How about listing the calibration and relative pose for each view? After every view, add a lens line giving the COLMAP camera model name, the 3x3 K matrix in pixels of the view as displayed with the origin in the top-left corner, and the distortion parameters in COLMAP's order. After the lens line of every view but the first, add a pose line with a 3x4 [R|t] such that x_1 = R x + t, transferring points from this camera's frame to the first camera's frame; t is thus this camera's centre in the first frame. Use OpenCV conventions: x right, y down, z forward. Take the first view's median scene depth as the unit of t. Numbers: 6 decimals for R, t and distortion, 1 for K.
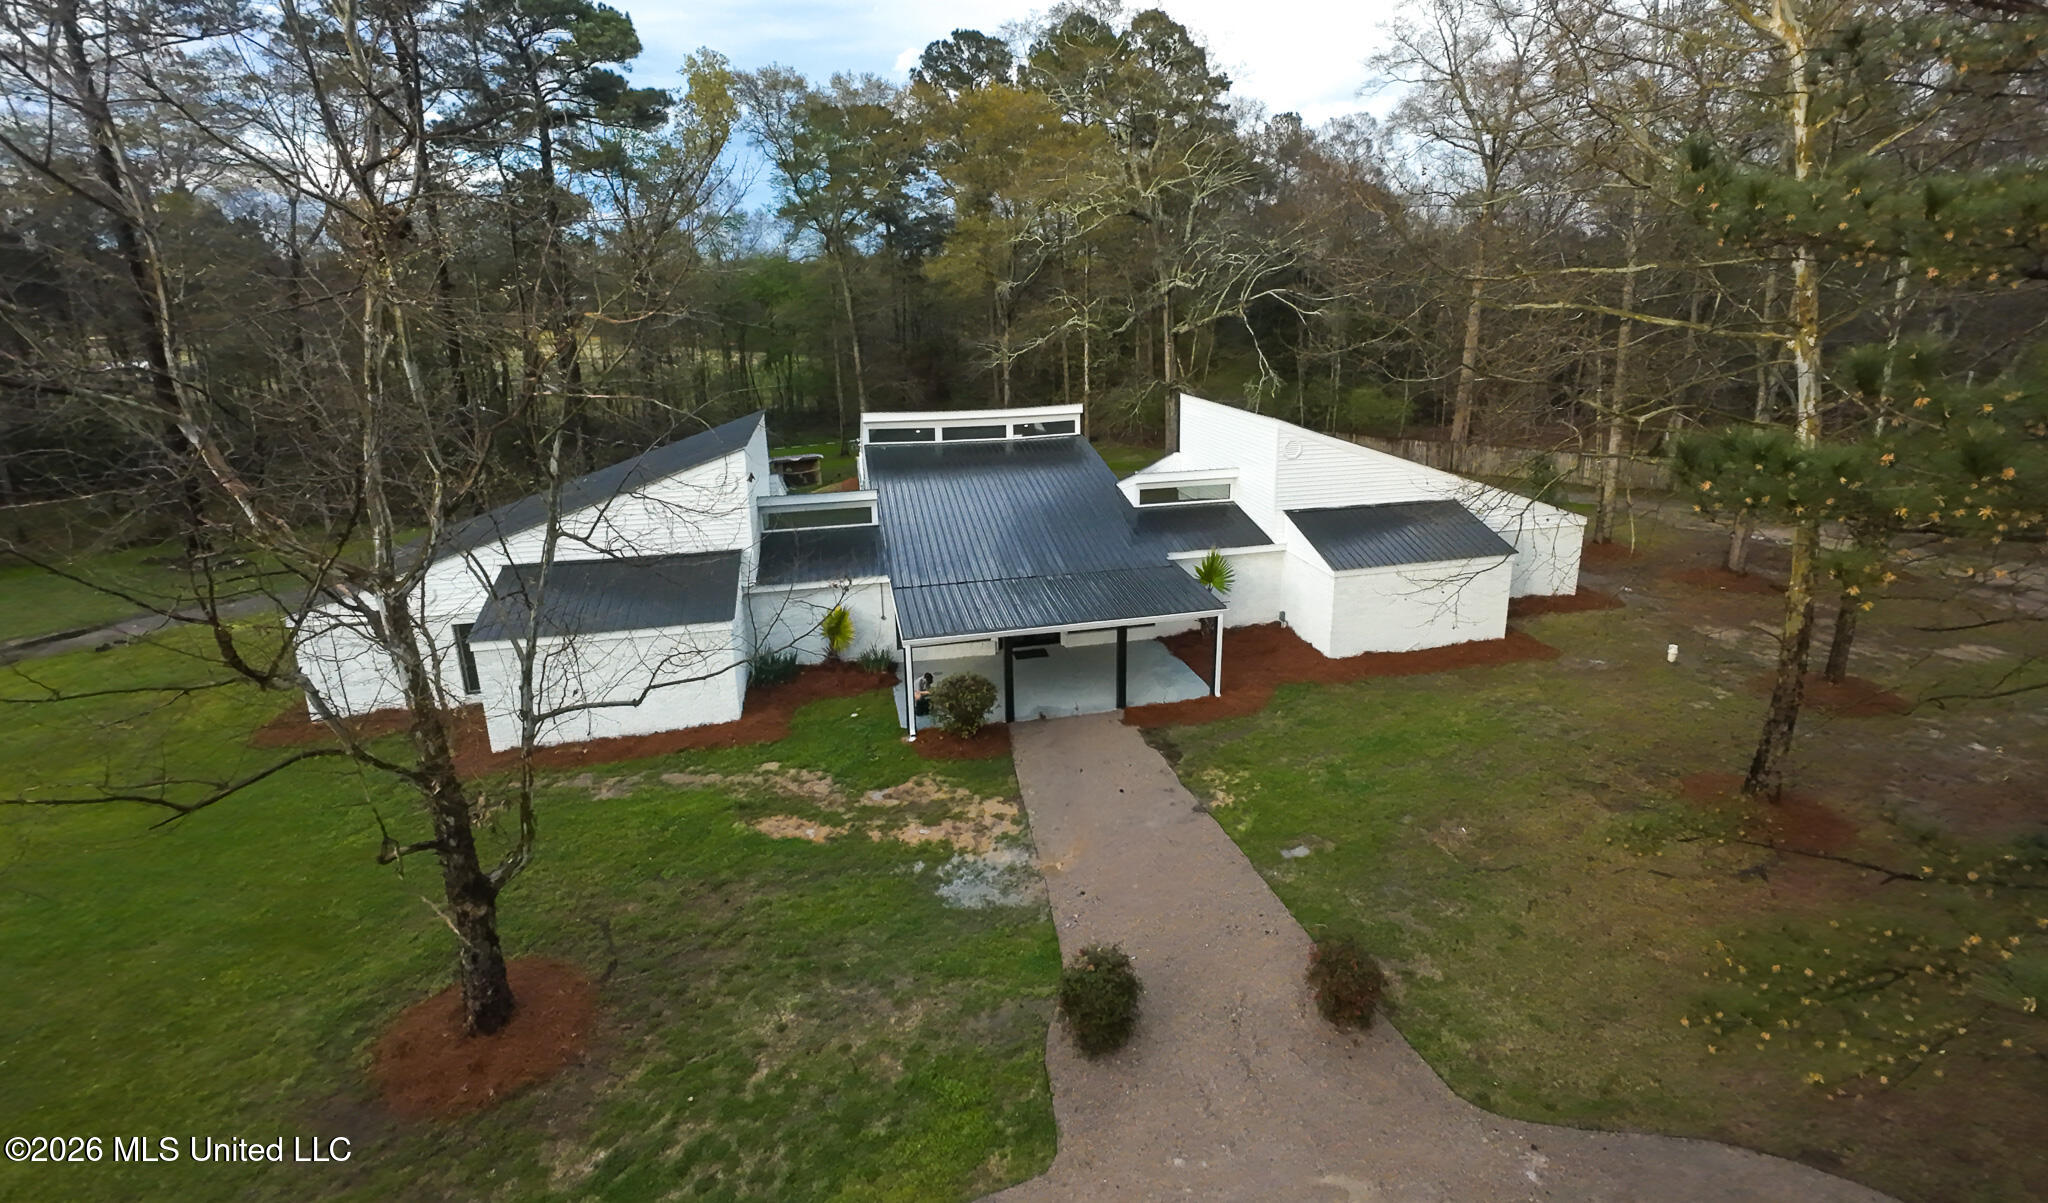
lens RADIAL K [[908.5, 0, 1042.0], [0, 908.5, 536.1], [0, 0, 1]] dist [-0.003128, -0.000245]
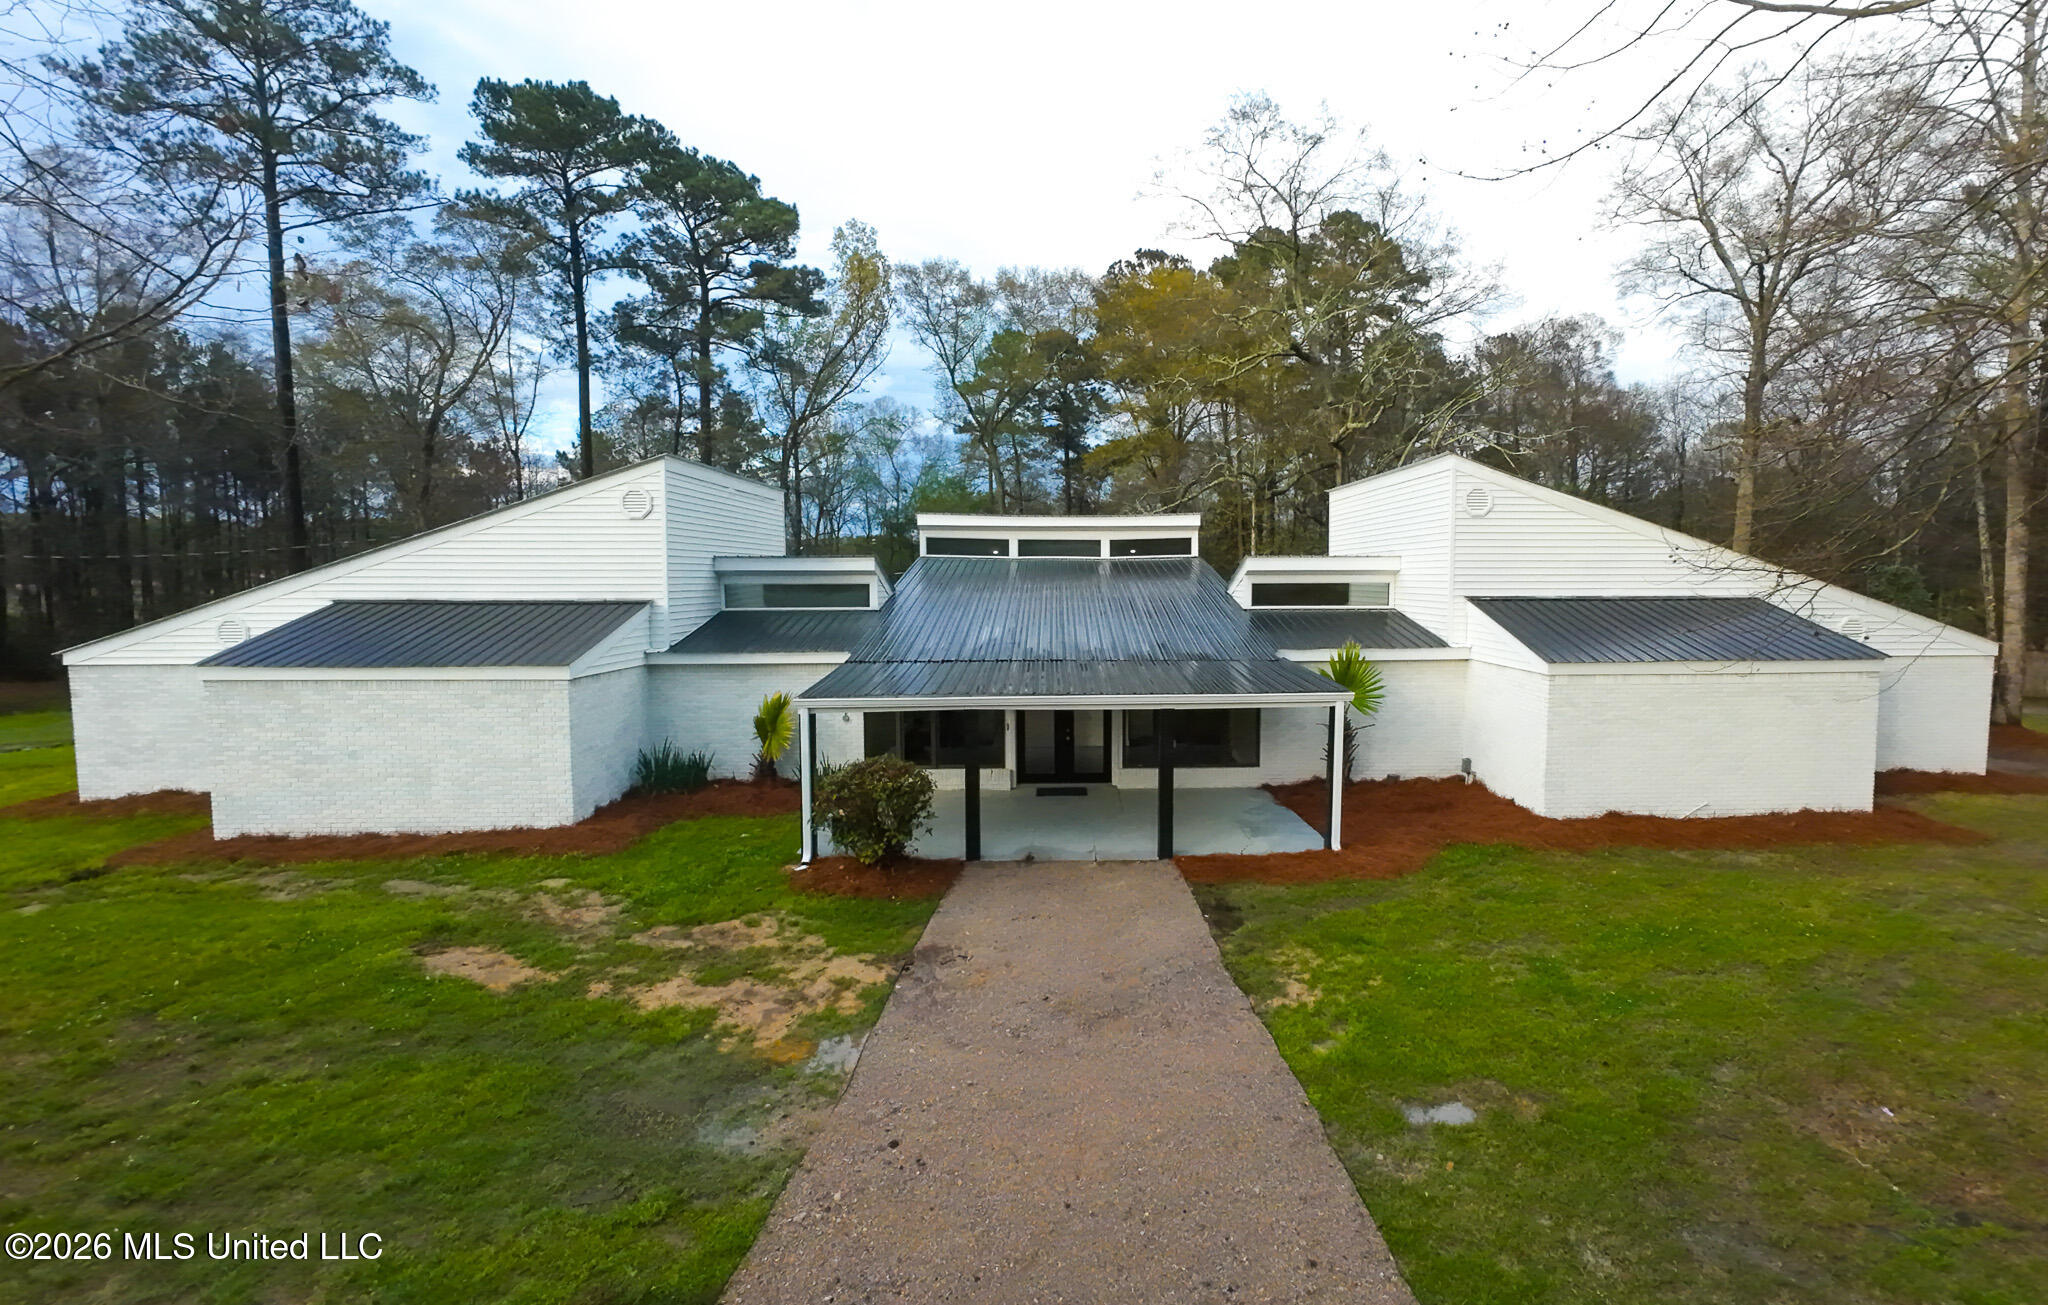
lens RADIAL K [[921.6, 0, 1079.0], [0, 921.6, 648.7], [0, 0, 1]] dist [-0.001509, 0.000744]
pose [[0.983394, 0.029662, -0.179042, 0.125156], [-0.059819, 0.984399, -0.165472, 0.146884], [0.171341, 0.173435, 0.969826, 0.354413]]
